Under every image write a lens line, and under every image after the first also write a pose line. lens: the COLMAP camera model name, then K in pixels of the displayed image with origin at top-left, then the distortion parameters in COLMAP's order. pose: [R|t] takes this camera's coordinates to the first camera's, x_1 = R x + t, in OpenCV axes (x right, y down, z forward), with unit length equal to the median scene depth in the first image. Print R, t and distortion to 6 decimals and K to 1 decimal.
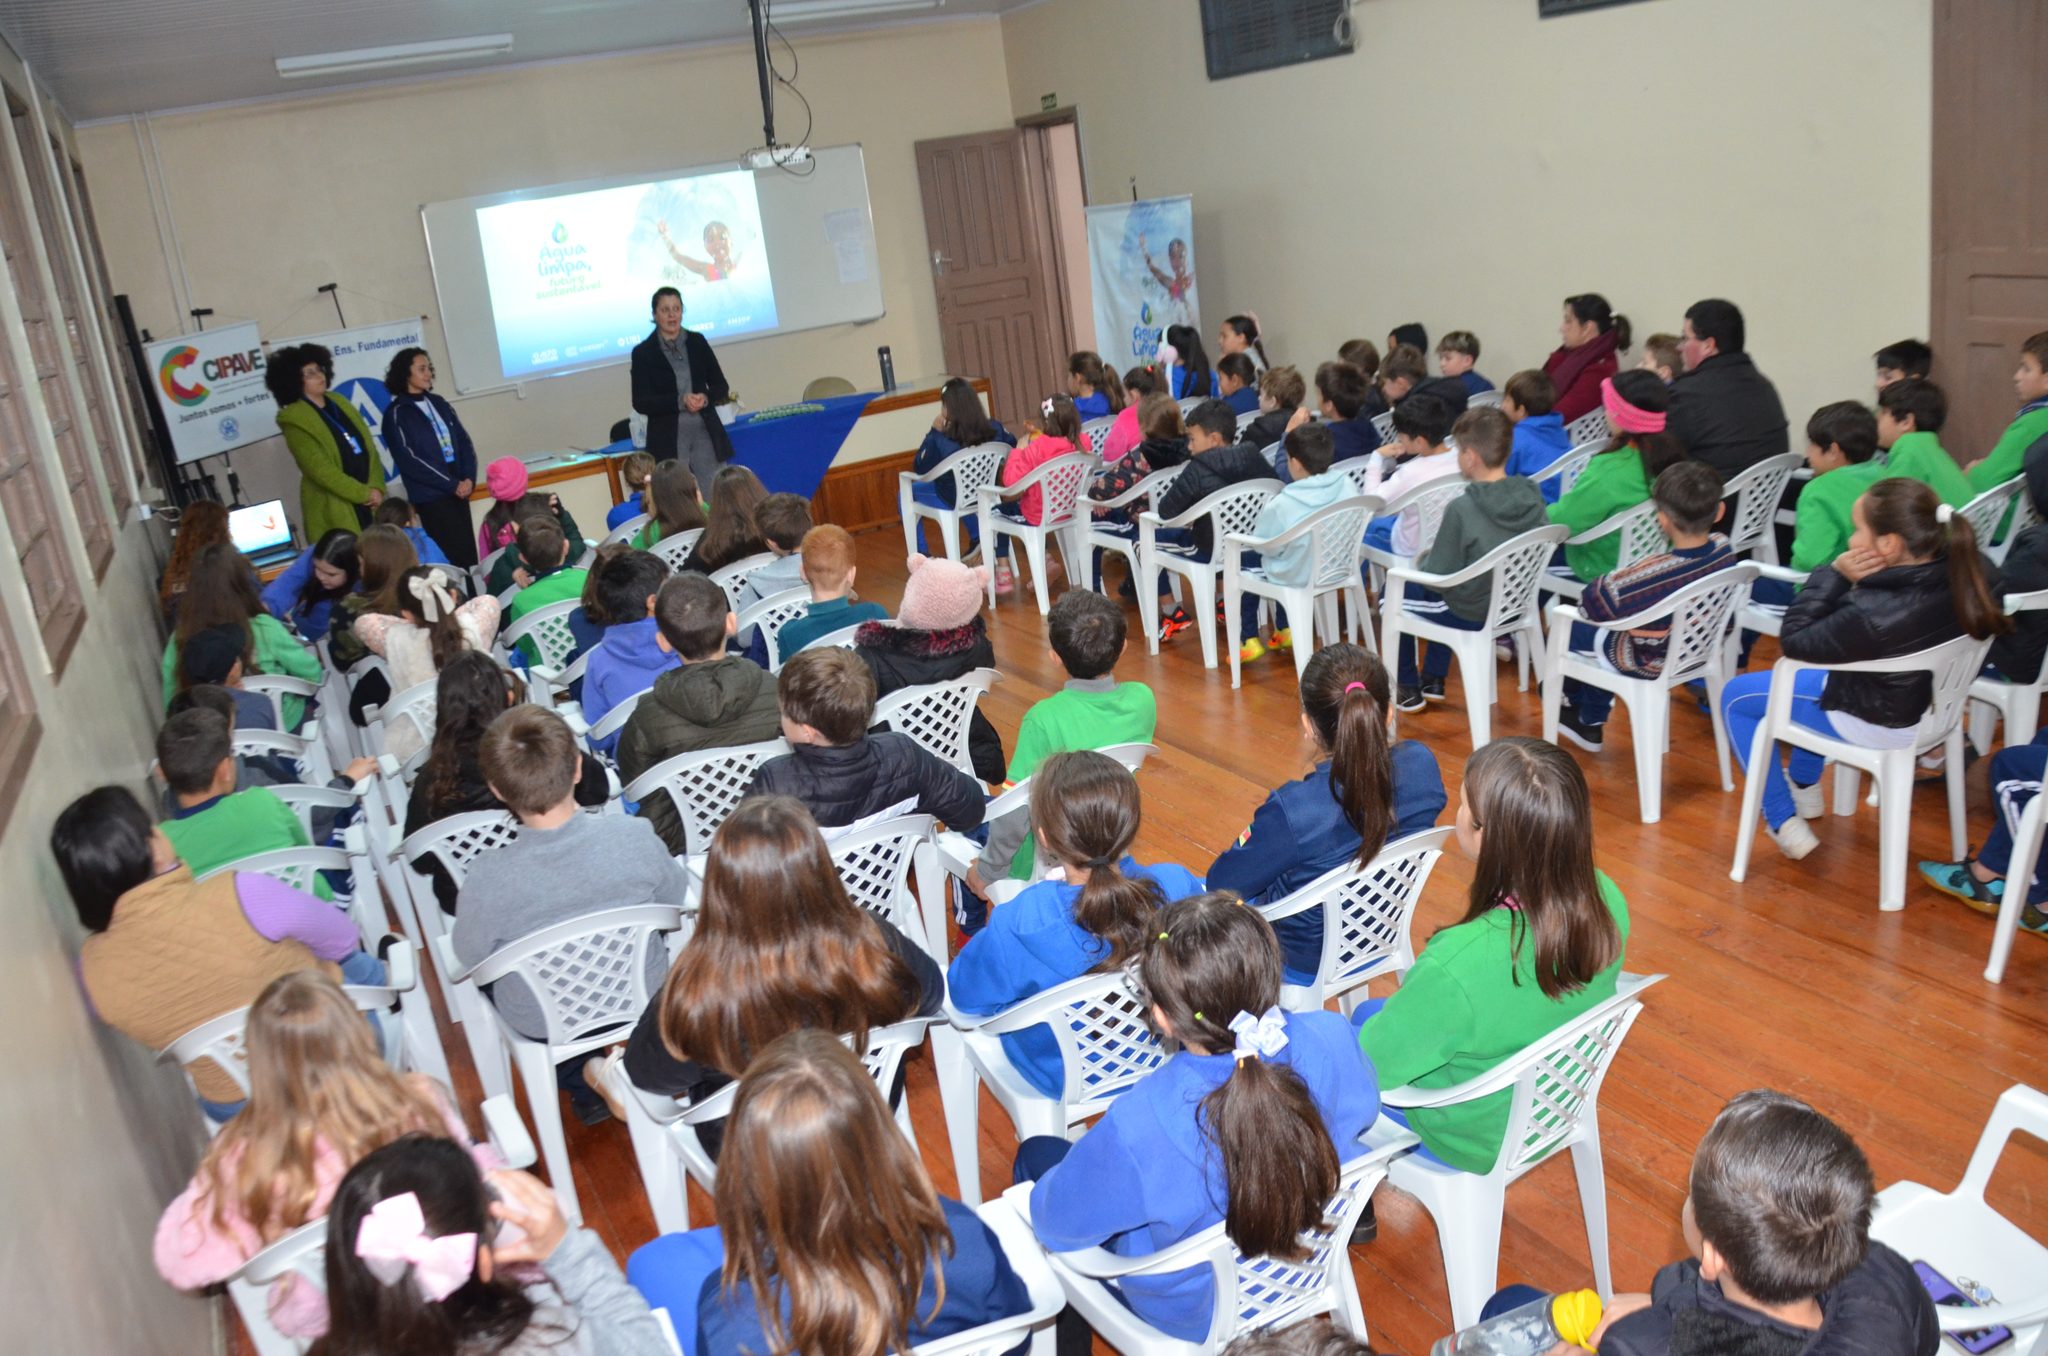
lens RADIAL K [[1718.2, 0, 1027.6], [0, 1718.2, 746.7], [0, 0, 1]] dist [-0.212858, 0.126750]
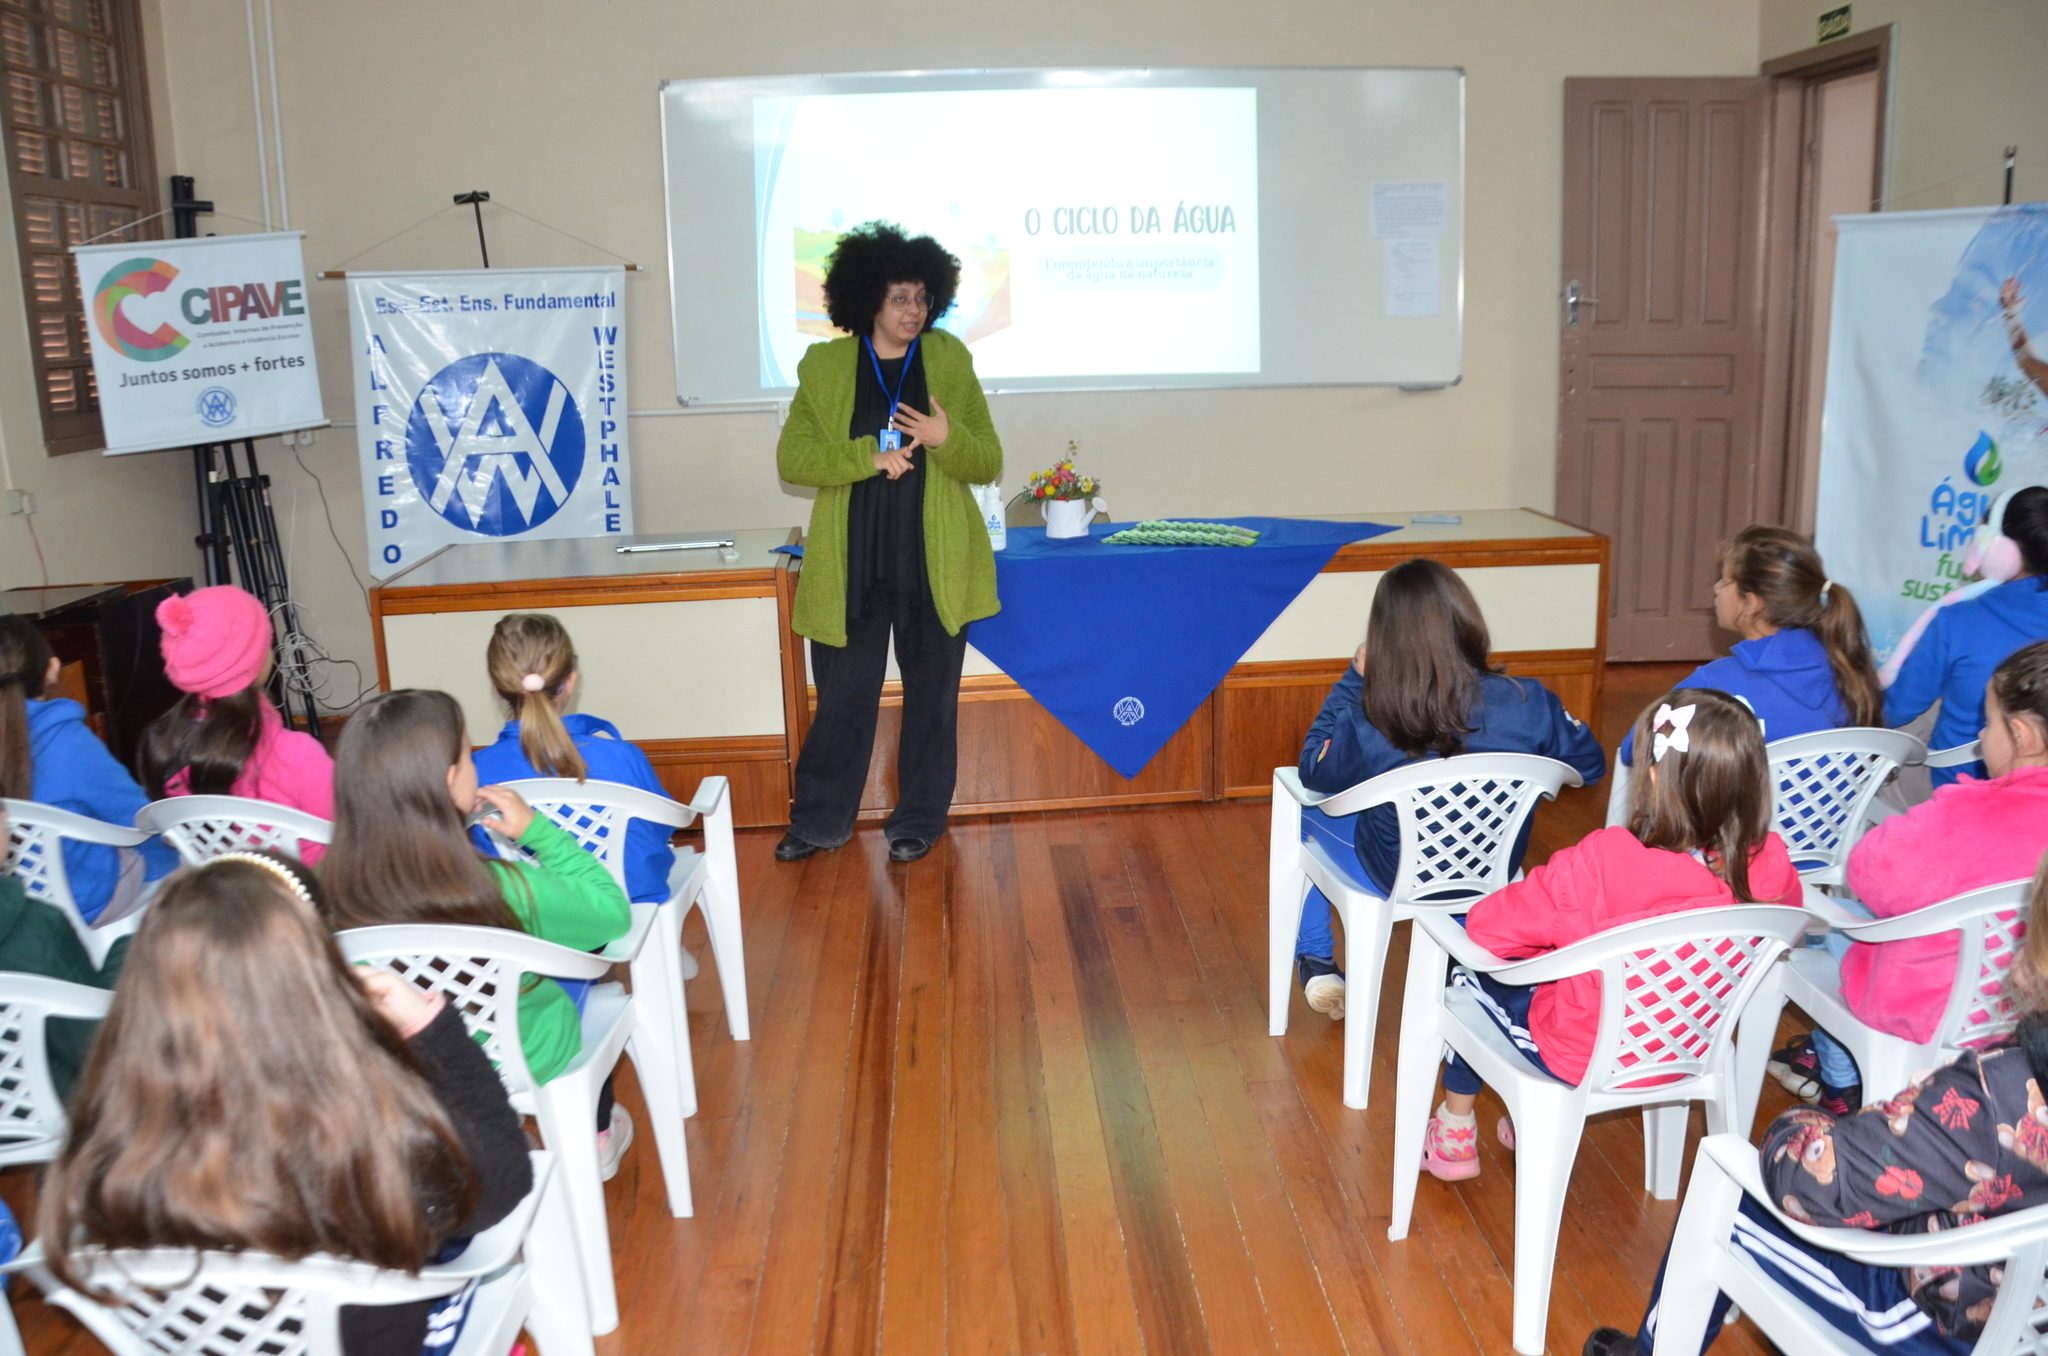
lens RADIAL K [[1688.1, 0, 986.8], [0, 1688.1, 722.2], [0, 0, 1]] dist [-0.222728, 0.141227]
pose [[0.898022, 0.203441, -0.390087, 0.014573], [-0.218868, 0.975742, 0.005018, -0.182181], [0.381645, 0.080871, 0.920764, 0.717653]]
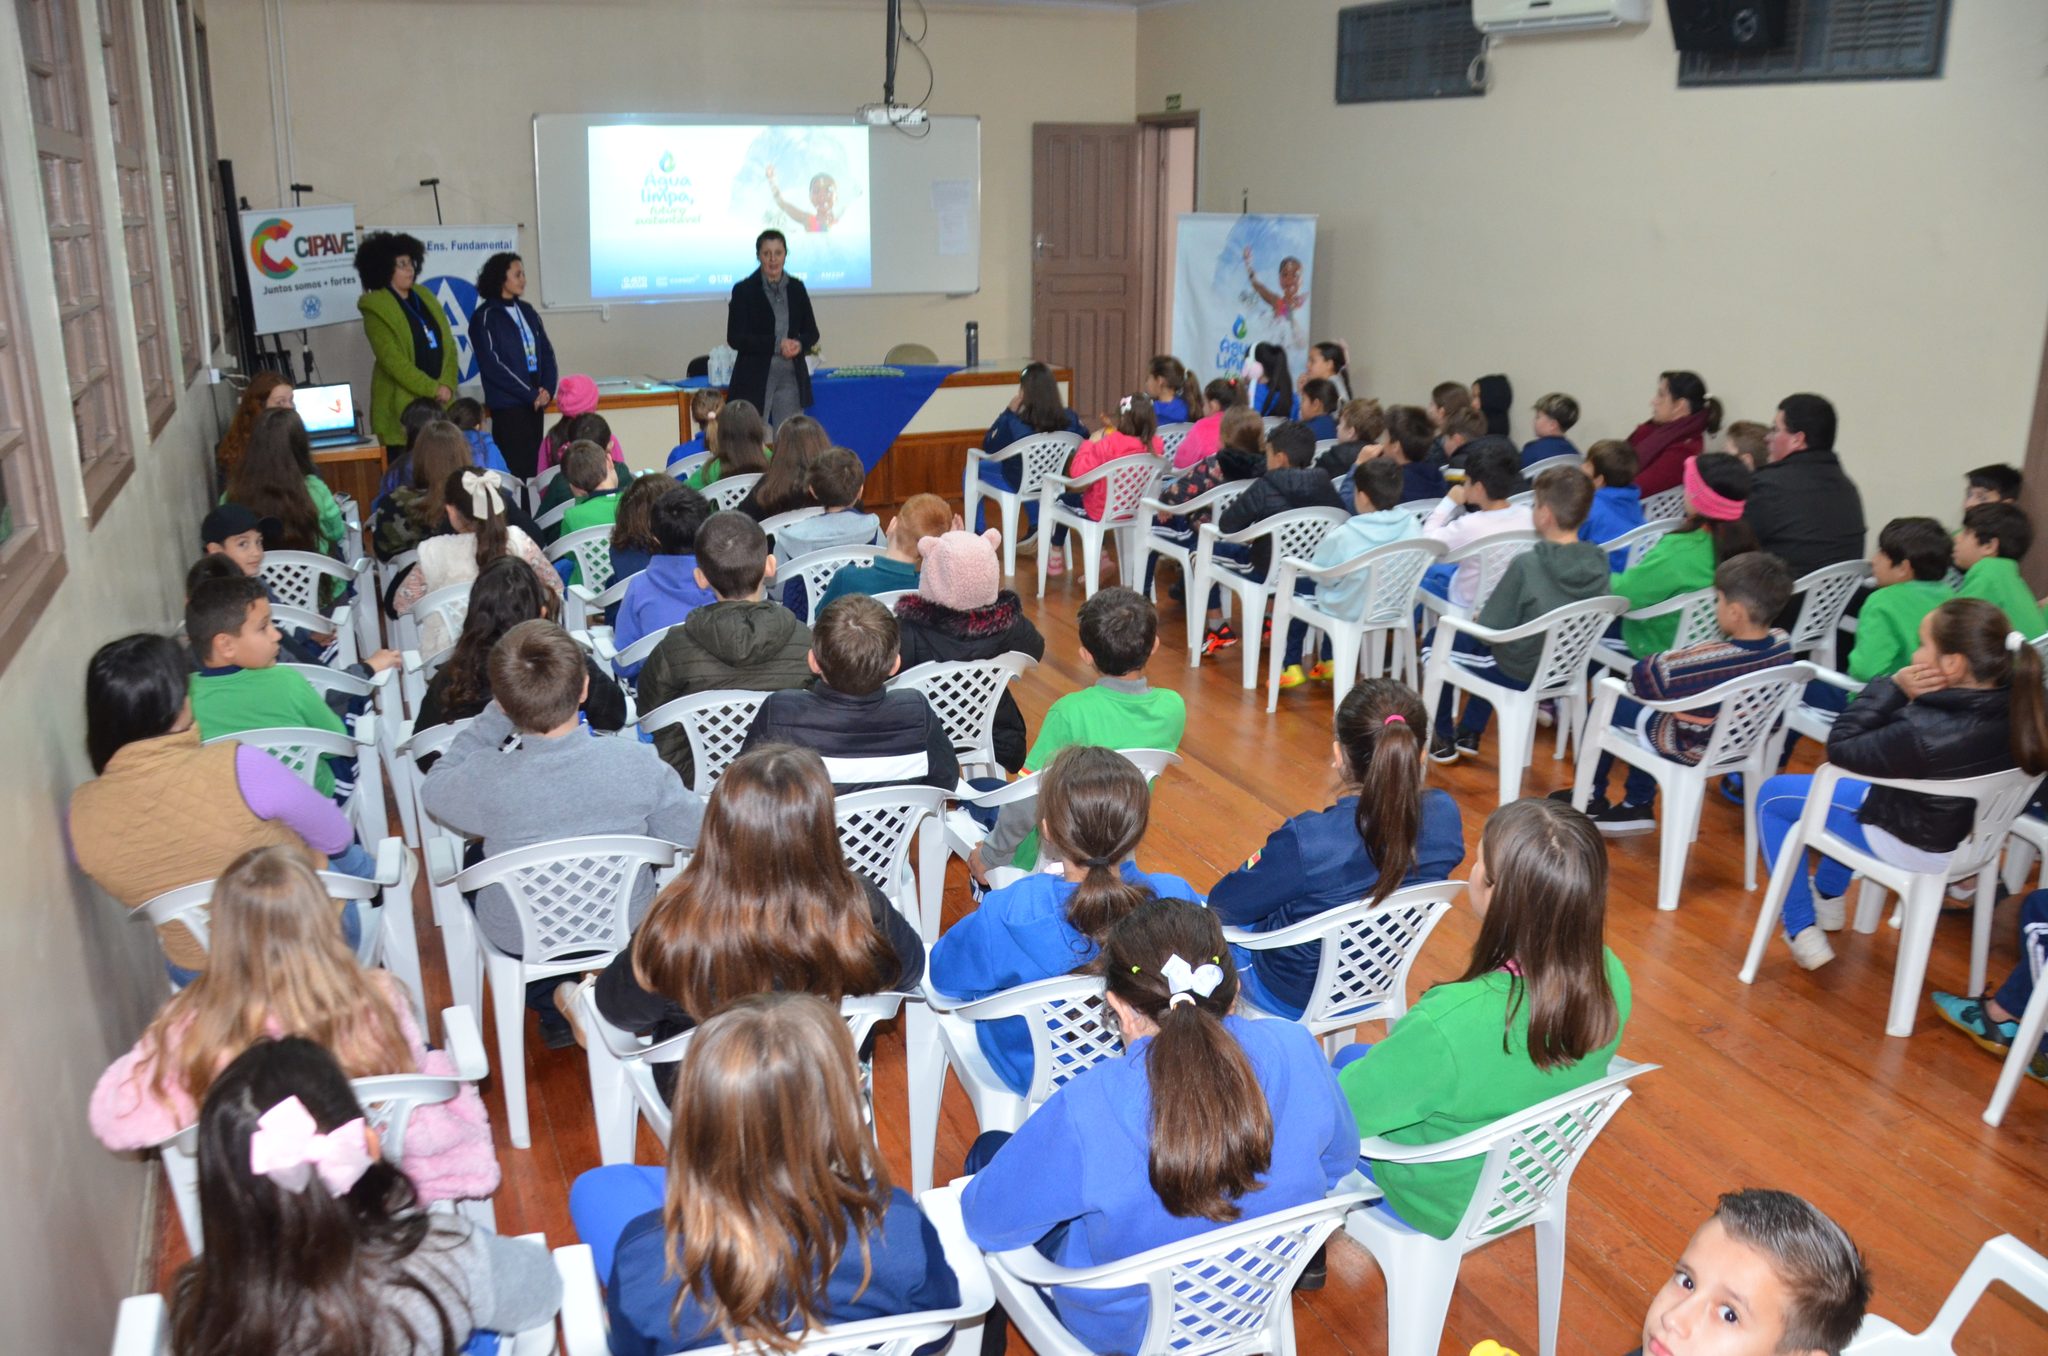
lens RADIAL K [[1715.6, 0, 1016.5], [0, 1715.6, 751.7], [0, 0, 1]] dist [-0.208675, 0.118400]
pose [[0.988372, 0.150186, -0.023755, 0.003107], [-0.150032, 0.988647, 0.008185, 0.001773], [0.024715, -0.004526, 0.999684, 0.009603]]
